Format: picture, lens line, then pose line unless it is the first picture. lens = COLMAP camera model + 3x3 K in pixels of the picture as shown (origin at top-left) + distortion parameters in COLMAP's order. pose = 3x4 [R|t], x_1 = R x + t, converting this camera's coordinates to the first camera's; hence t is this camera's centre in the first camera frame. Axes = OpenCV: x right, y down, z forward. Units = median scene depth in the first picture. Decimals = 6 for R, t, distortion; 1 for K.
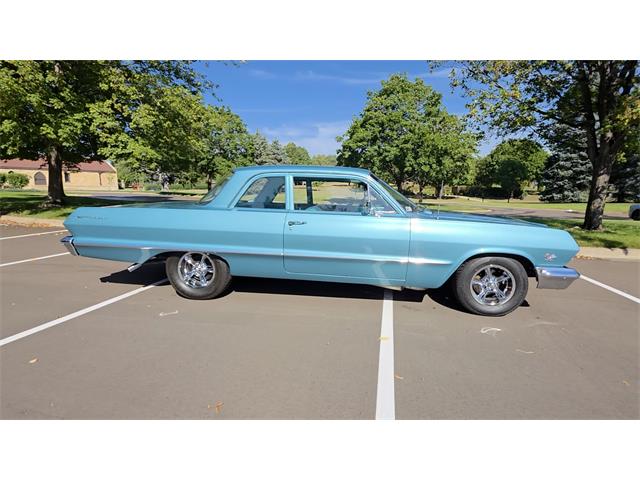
lens RADIAL K [[314.5, 0, 320.3], [0, 314.5, 247.0], [0, 0, 1]] dist [0.000512, -0.000381]
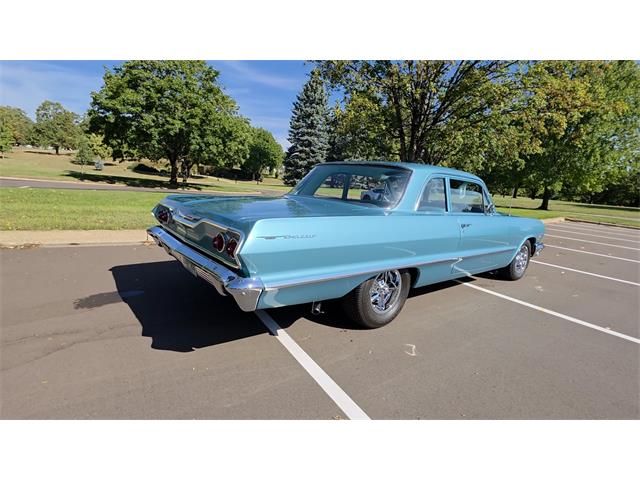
lens RADIAL K [[319.9, 0, 322.0], [0, 319.9, 241.5], [0, 0, 1]] dist [0.002685, -0.001081]
pose [[0.702536, -0.097215, 0.704977, -0.145913], [0.065209, 0.995252, 0.072261, -0.016366], [-0.708654, -0.004795, 0.705540, 0.074264]]
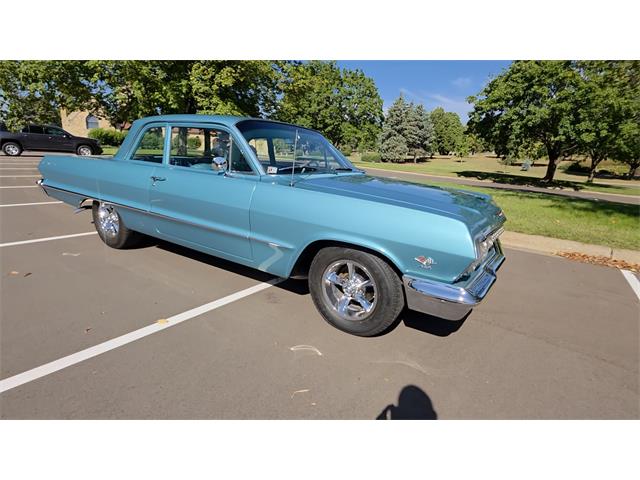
lens RADIAL K [[319.9, 0, 322.0], [0, 319.9, 241.5], [0, 0, 1]] dist [0.002685, -0.001081]
pose [[0.910049, 0.141927, -0.389445, 0.091531], [-0.113458, 0.988963, 0.095283, -0.004880], [0.398670, -0.042527, 0.916108, 0.043592]]
